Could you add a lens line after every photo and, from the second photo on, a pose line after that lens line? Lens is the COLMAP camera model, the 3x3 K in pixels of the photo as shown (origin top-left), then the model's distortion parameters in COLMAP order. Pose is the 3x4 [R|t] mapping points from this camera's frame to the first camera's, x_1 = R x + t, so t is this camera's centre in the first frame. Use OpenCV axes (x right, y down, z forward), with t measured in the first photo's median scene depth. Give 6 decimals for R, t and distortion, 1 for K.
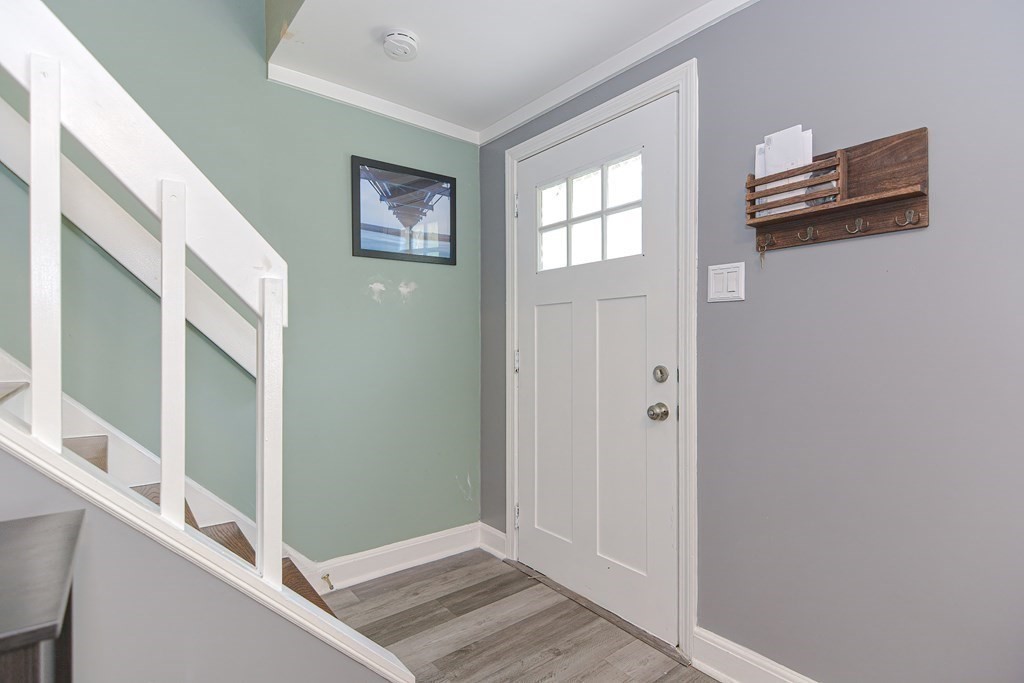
lens RADIAL K [[506.1, 0, 512.0], [0, 506.1, 341.5], [0, 0, 1]] dist [0.005315, -0.000581]
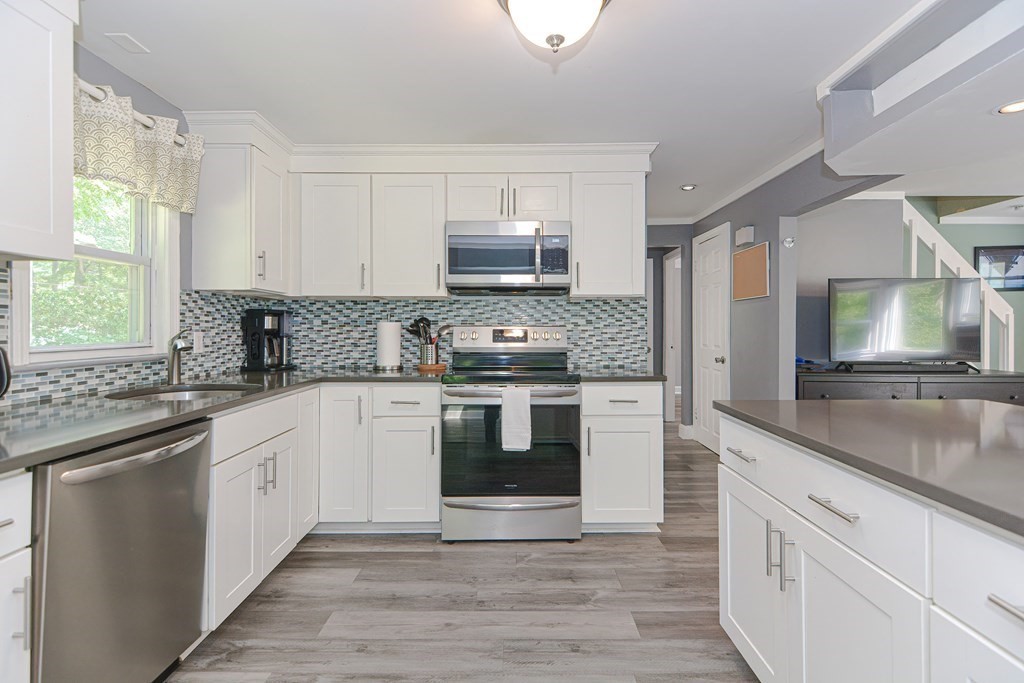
lens RADIAL K [[498.9, 0, 512.5], [0, 498.9, 331.0], [0, 0, 1]] dist [0.015006, -0.000856]
pose [[0.777033, -0.000450, -0.629459, -0.504016], [0.006118, 0.999958, 0.006838, -0.029008], [0.629430, -0.009165, 0.777003, -1.989491]]
